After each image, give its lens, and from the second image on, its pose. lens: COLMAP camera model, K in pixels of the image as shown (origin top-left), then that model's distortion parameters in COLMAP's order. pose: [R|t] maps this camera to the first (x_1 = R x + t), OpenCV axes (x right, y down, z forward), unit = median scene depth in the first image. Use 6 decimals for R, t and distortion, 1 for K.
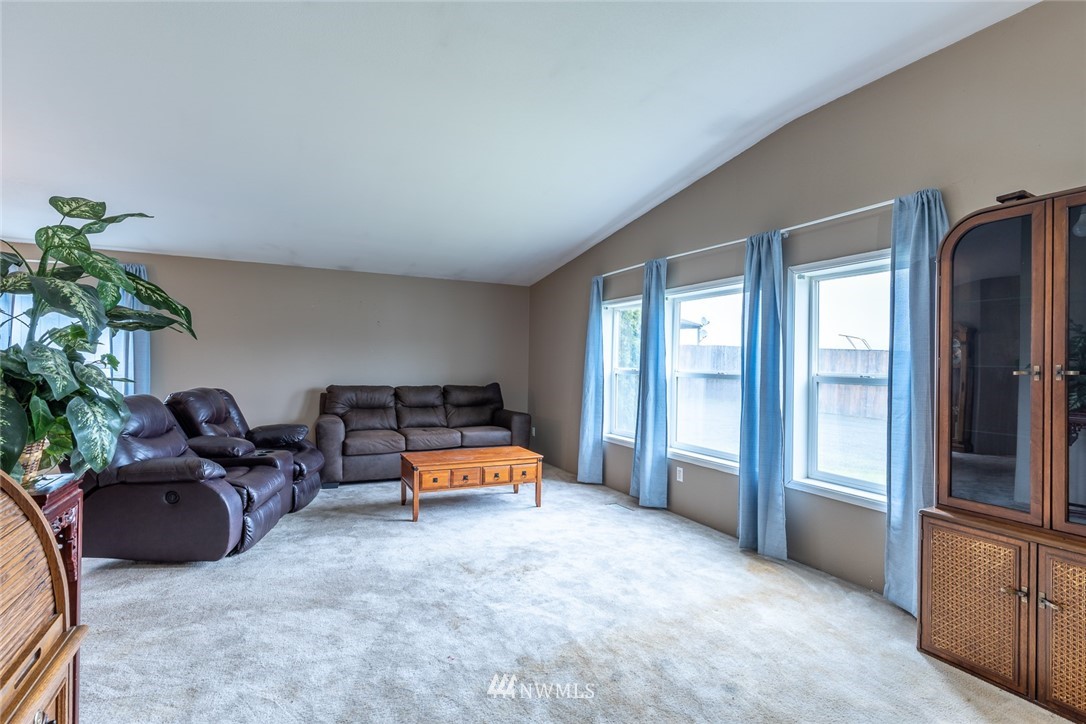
lens RADIAL K [[516.0, 0, 542.7], [0, 516.0, 364.6], [0, 0, 1]] dist [0.003563, -0.001789]
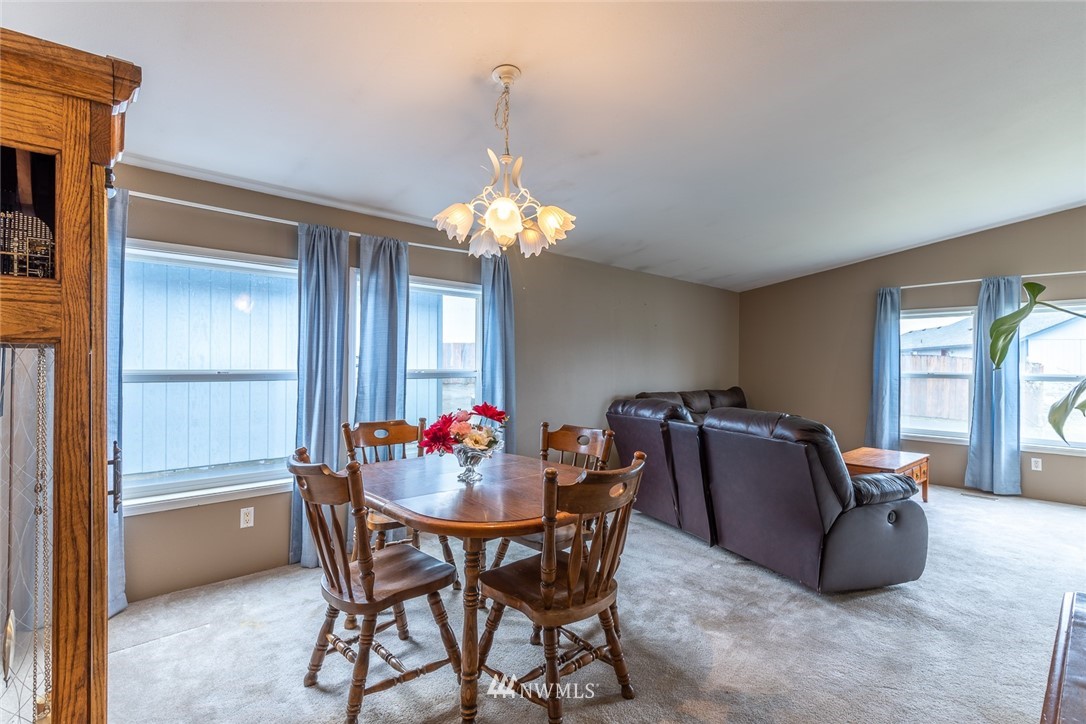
lens RADIAL K [[516.0, 0, 543.0], [0, 516.0, 359.6], [0, 0, 1]] dist [0.003563, -0.001789]
pose [[0.962404, -0.003087, 0.271603, -1.189212], [0.004303, 0.999983, -0.003881, -0.022851], [-0.271586, 0.004904, 0.962402, 0.200237]]
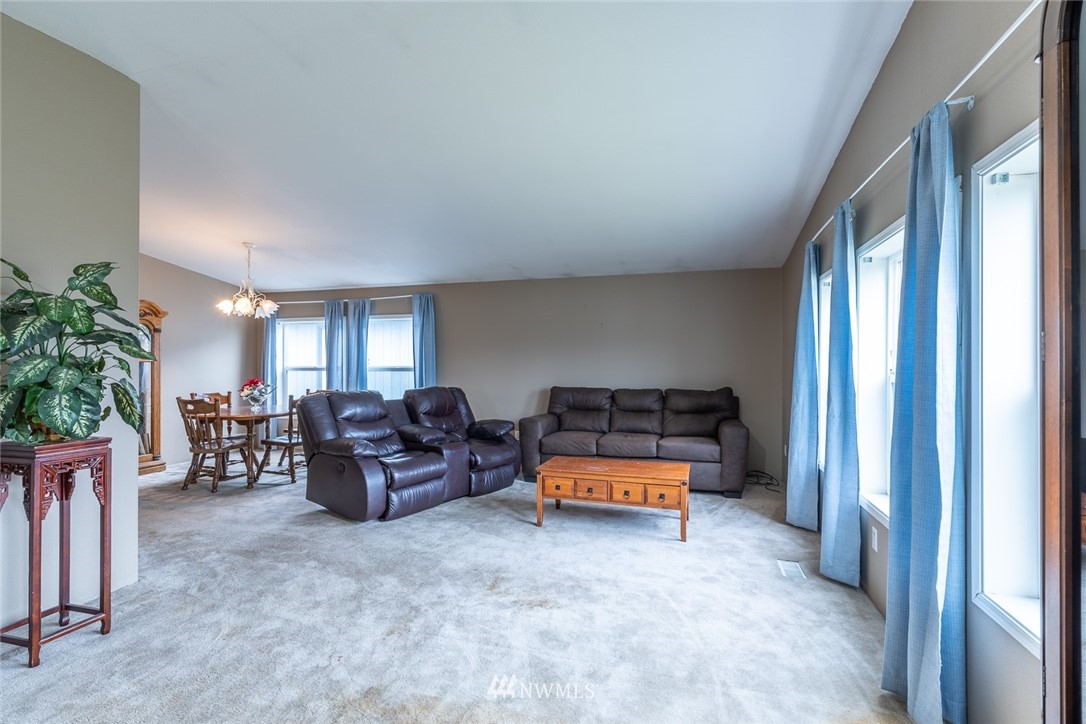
lens RADIAL K [[516.0, 0, 545.3], [0, 516.0, 362.2], [0, 0, 1]] dist [0.003563, -0.001789]
pose [[0.725735, -0.014946, -0.687812, 0.442403], [0.008325, 0.999882, -0.012944, 0.005158], [0.687924, 0.003668, 0.725773, 0.297579]]
